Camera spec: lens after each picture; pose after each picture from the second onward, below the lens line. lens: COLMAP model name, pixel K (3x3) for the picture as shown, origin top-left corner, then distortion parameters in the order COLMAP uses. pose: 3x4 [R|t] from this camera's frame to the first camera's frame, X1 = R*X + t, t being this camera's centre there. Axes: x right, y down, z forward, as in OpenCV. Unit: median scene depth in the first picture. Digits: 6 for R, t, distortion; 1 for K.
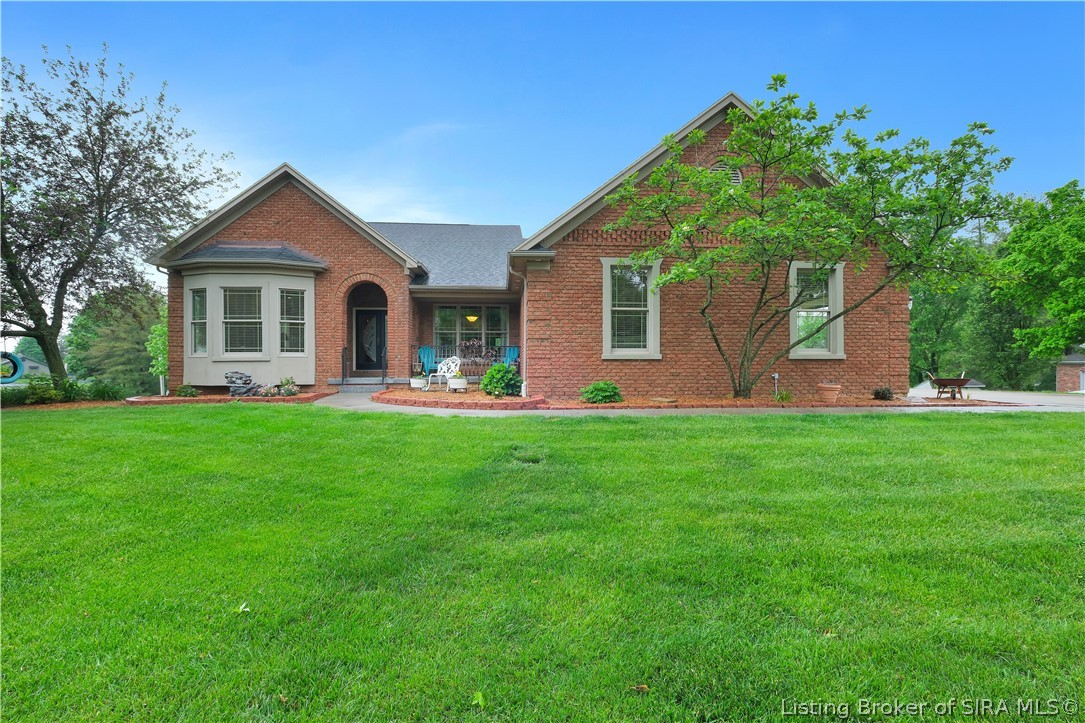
lens RADIAL K [[479.4, 0, 537.9], [0, 479.4, 370.9], [0, 0, 1]] dist [-0.000793, 0.000110]
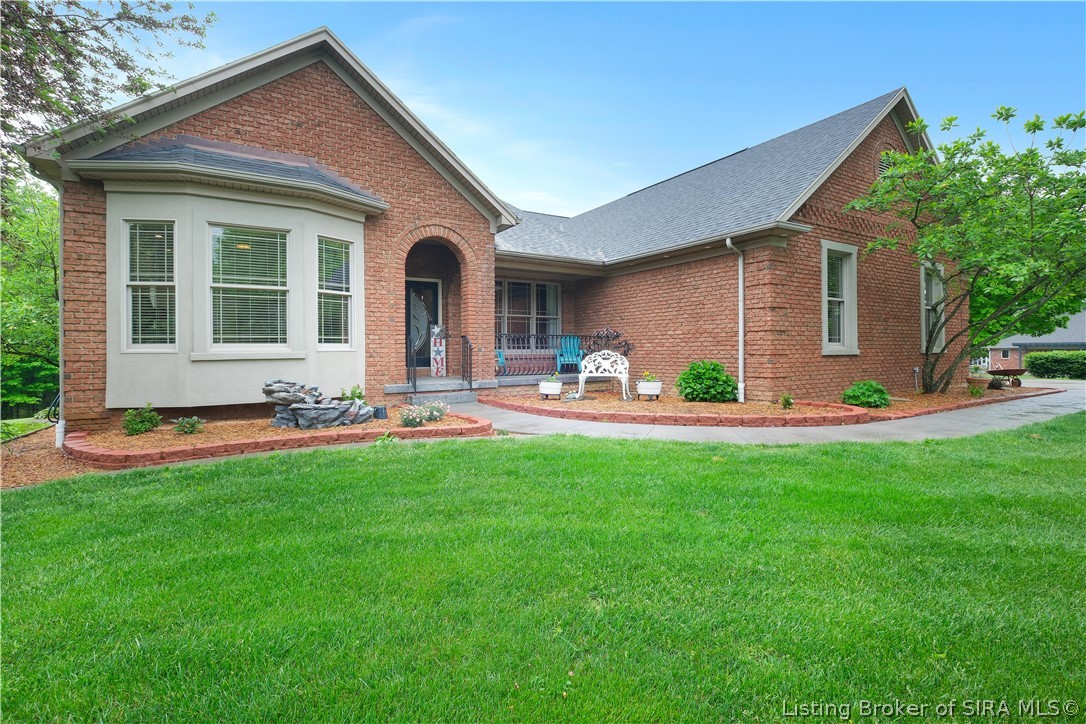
lens RADIAL K [[506.3, 0, 537.7], [0, 506.3, 350.6], [0, 0, 1]] dist [-0.002227, -0.000148]
pose [[0.889037, -0.004469, 0.457813, -0.585873], [0.008256, 0.999946, -0.006270, -0.024253], [-0.457761, 0.009354, 0.889026, 0.323819]]
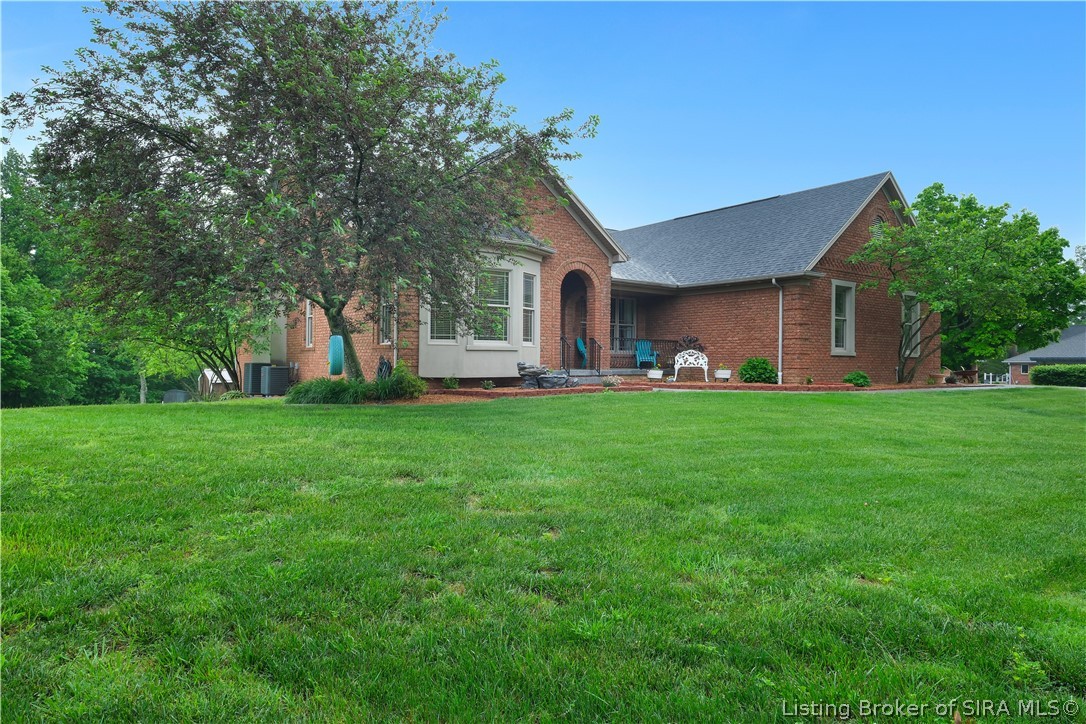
lens RADIAL K [[684.6, 0, 544.6], [0, 684.6, 361.5], [0, 0, 1]] dist [0.031756, 0.000246]
pose [[0.838140, 0.010091, 0.545361, -1.226723], [-0.006594, 0.999943, -0.008368, 0.010861], [-0.545415, 0.003418, 0.838159, -0.130871]]
